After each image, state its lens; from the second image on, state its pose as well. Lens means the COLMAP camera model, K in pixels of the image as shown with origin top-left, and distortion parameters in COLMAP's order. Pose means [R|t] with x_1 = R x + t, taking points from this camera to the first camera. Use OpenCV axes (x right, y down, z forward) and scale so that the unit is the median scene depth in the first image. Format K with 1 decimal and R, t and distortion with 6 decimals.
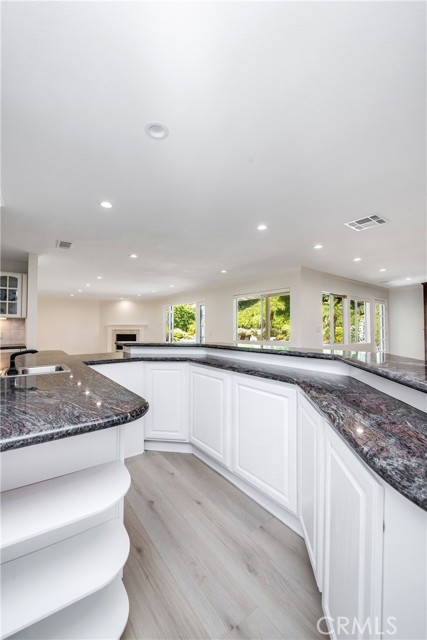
lens RADIAL K [[254.4, 0, 212.3], [0, 254.4, 319.0], [0, 0, 1]] dist [-0.012927, -0.000098]
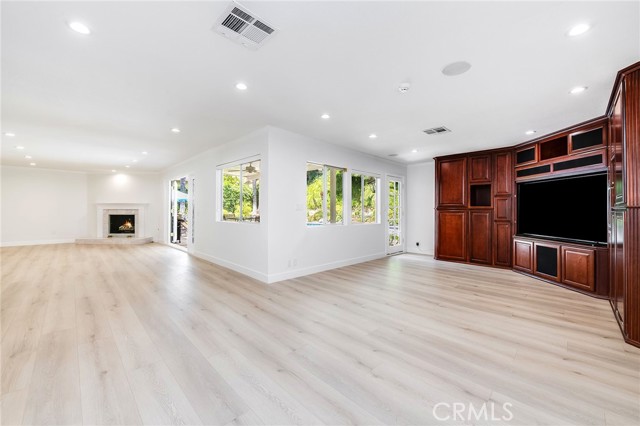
lens RADIAL K [[254.4, 0, 322.9], [0, 254.4, 208.5], [0, 0, 1]] dist [-0.012927, -0.000098]
pose [[0.989549, 0.002256, 0.144183, 0.266212], [-0.006941, 0.999464, 0.032002, 0.012182], [-0.144033, -0.032668, 0.989033, 0.131318]]
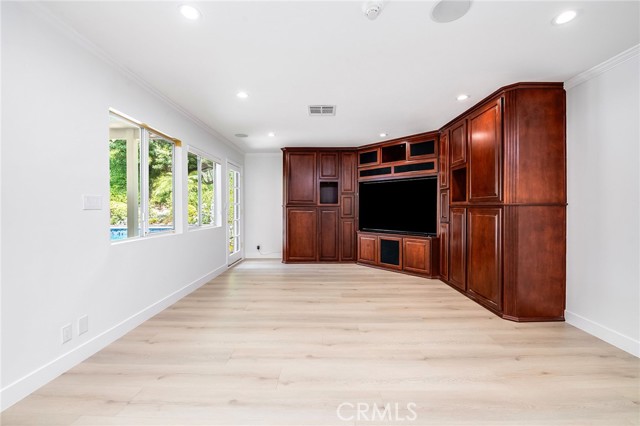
lens RADIAL K [[254.4, 0, 322.9], [0, 254.4, 208.5], [0, 0, 1]] dist [-0.012927, -0.000098]
pose [[0.596622, -0.004432, 0.802510, 0.229934], [-0.029427, 0.999191, 0.027396, 0.020414], [-0.801983, -0.039961, 0.596009, 0.359285]]
